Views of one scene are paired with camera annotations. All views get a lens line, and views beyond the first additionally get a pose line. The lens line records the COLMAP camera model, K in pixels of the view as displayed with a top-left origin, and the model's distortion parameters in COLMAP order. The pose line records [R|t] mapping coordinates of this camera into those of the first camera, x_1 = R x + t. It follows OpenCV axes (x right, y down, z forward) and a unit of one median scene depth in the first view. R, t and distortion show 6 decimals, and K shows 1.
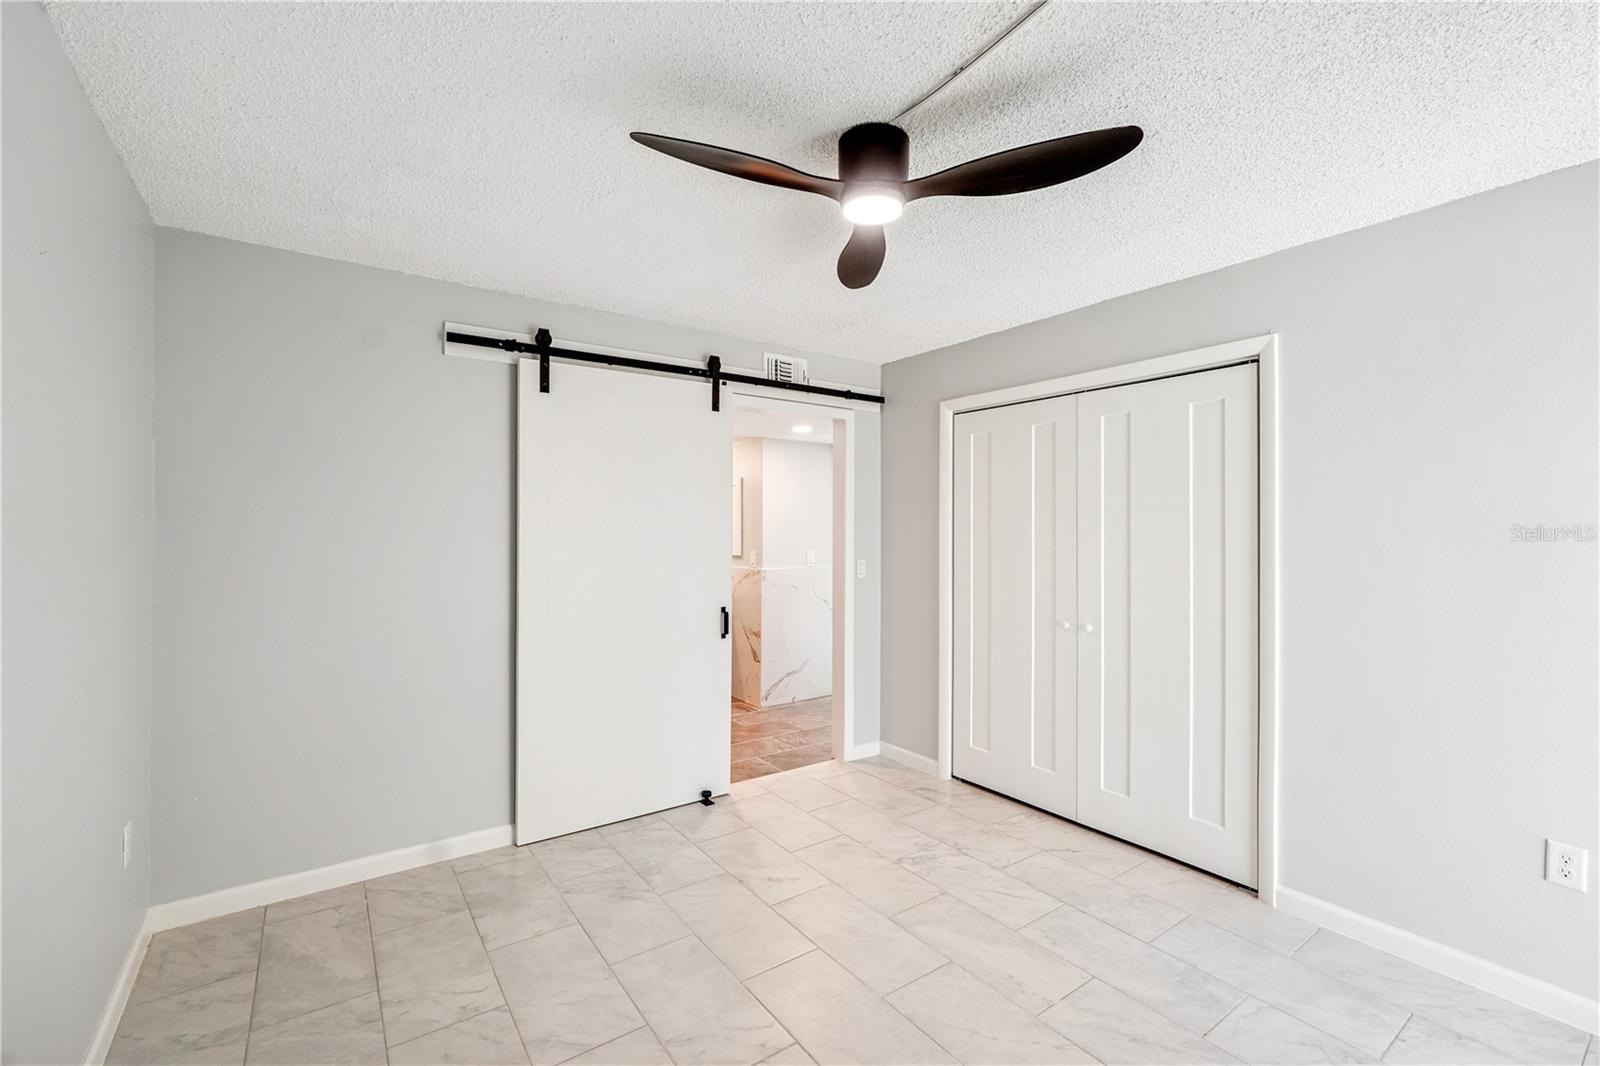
lens RADIAL K [[681.1, 0, 788.7], [0, 681.1, 525.6], [0, 0, 1]] dist [-0.011893, 0.003408]
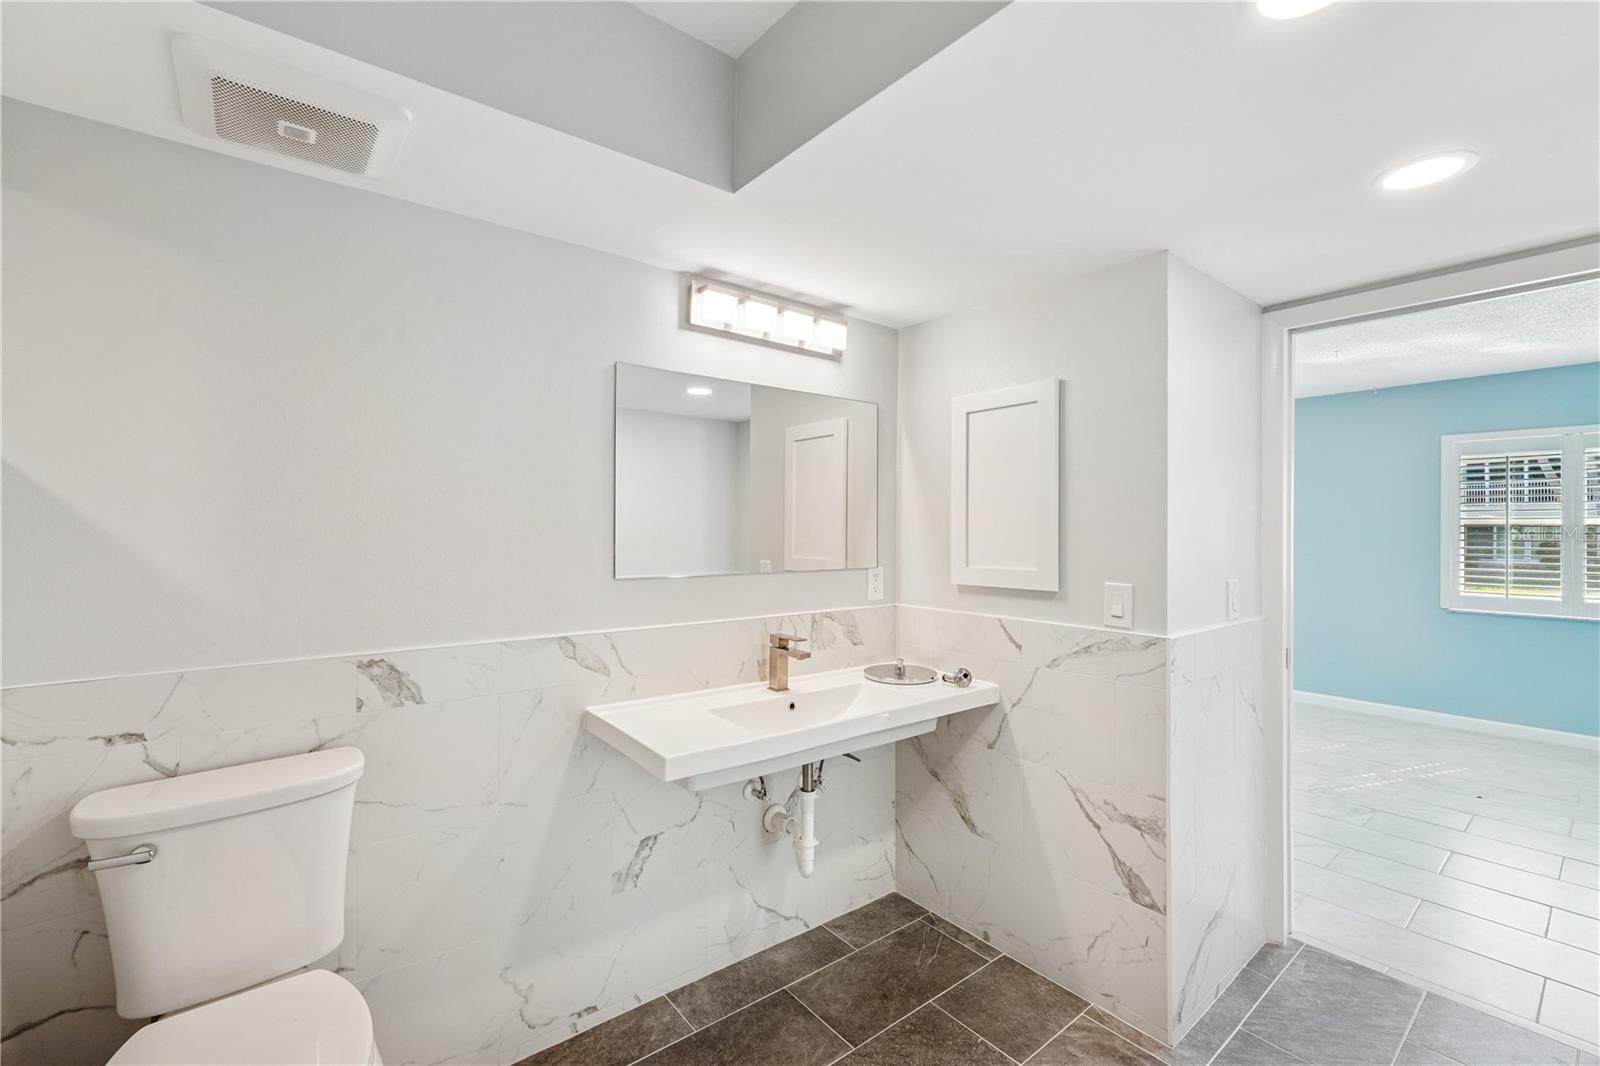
lens RADIAL K [[681.1, 0, 785.6], [0, 681.1, 527.5], [0, 0, 1]] dist [-0.011893, 0.003408]
pose [[0.998701, 0.002080, 0.050902, -0.376408], [-0.001813, 0.999984, -0.005282, 0.018503], [-0.050912, 0.005183, 0.998690, 1.028737]]
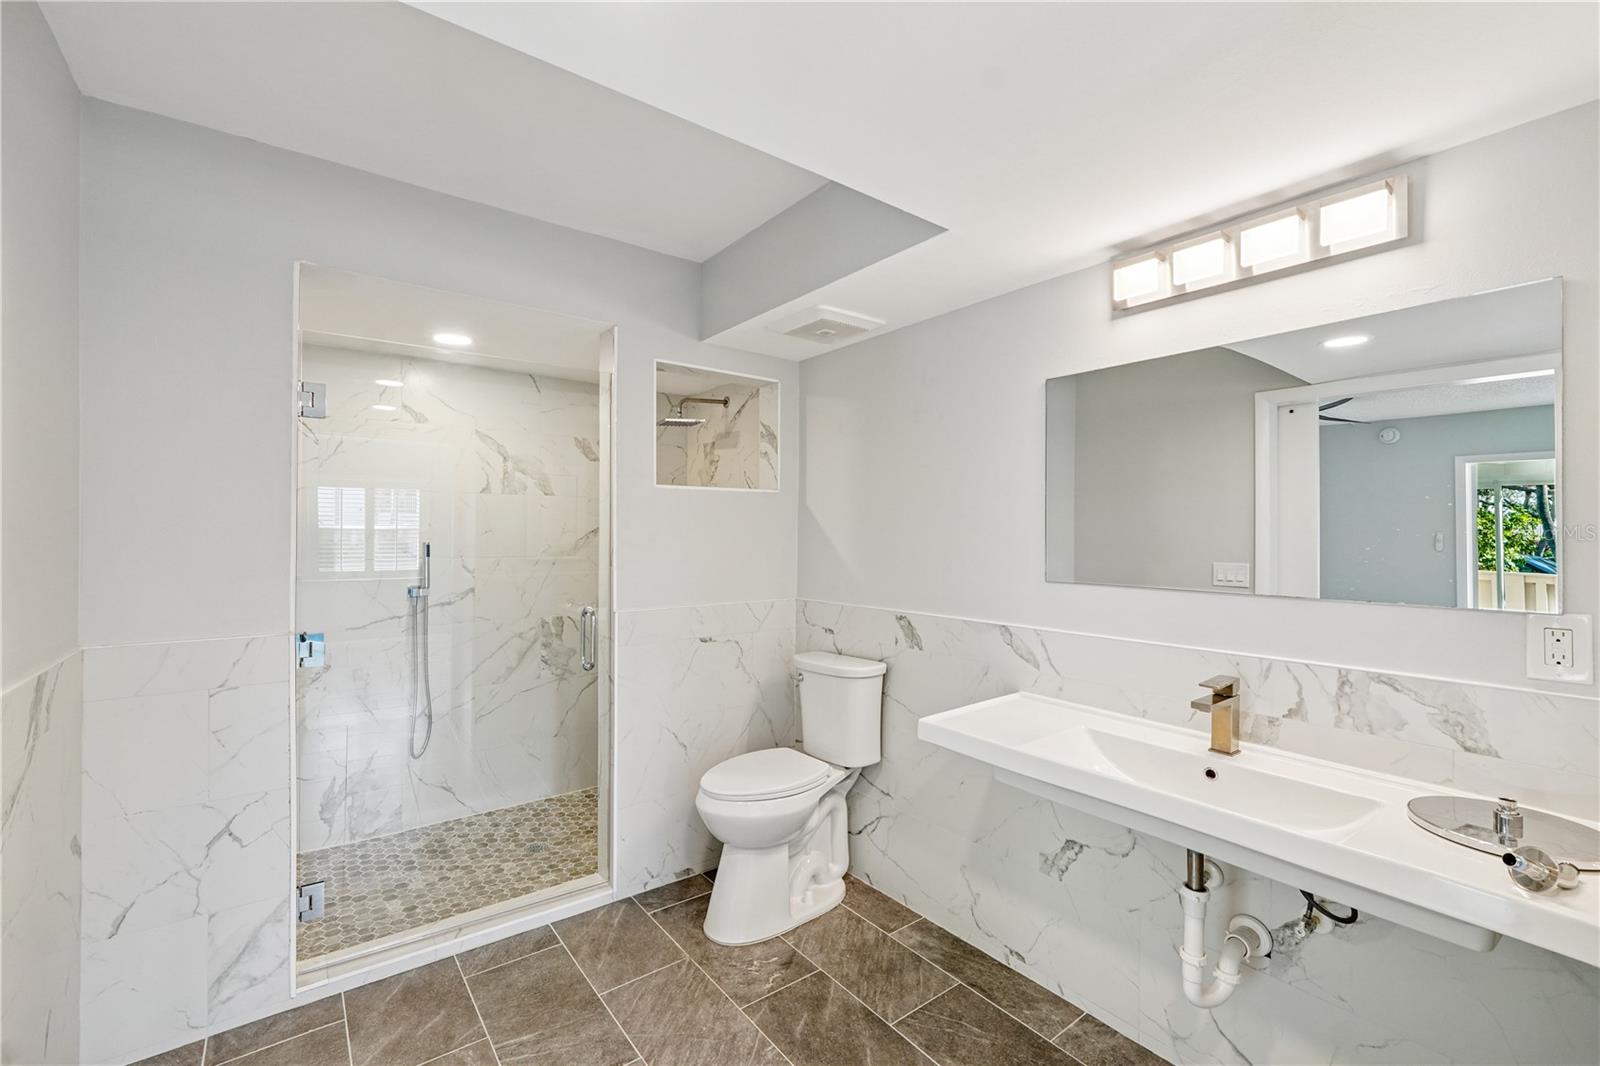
lens RADIAL K [[681.1, 0, 786.5], [0, 681.1, 535.7], [0, 0, 1]] dist [-0.011893, 0.003408]
pose [[0.037912, 0.003311, -0.999276, 0.090027], [-0.003033, 0.999990, 0.003198, 0.016319], [0.999276, 0.002909, 0.037922, 1.332893]]
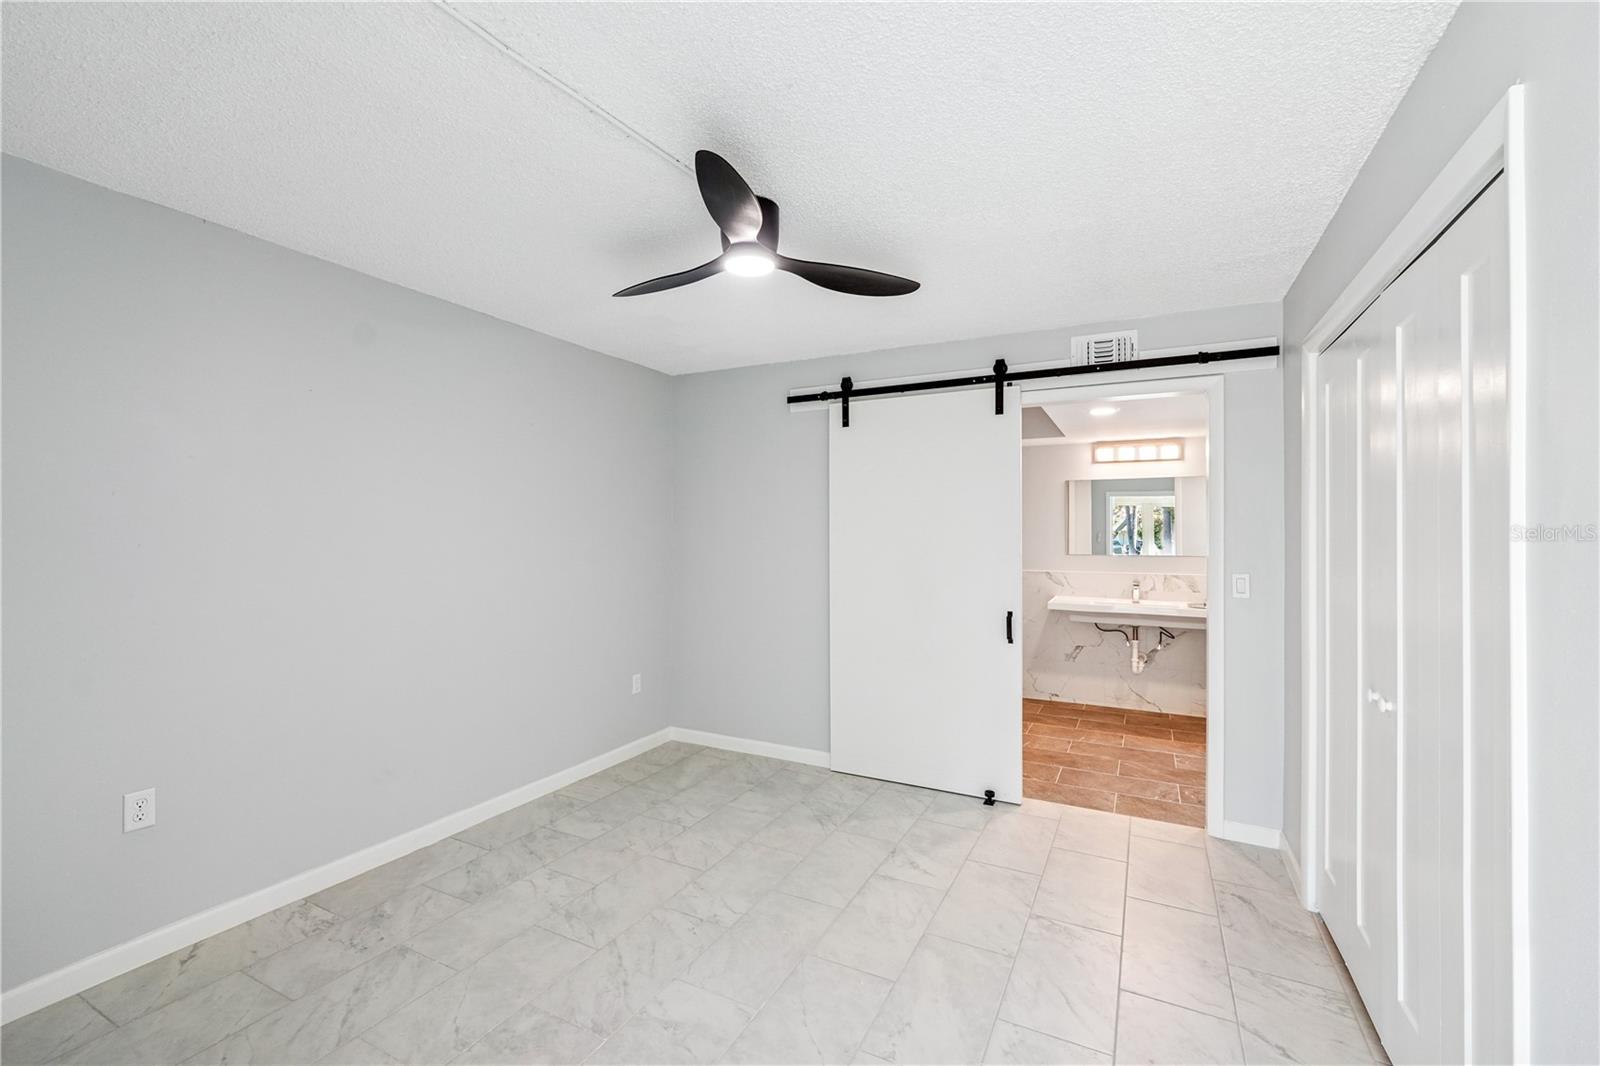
lens RADIAL K [[681.1, 0, 790.2], [0, 681.1, 532.7], [0, 0, 1]] dist [-0.011893, 0.003408]
pose [[0.457372, -0.002263, -0.889273, 0.640362], [0.002758, 0.999996, -0.001127, 0.005815], [0.889271, -0.001937, 0.457376, 0.270408]]
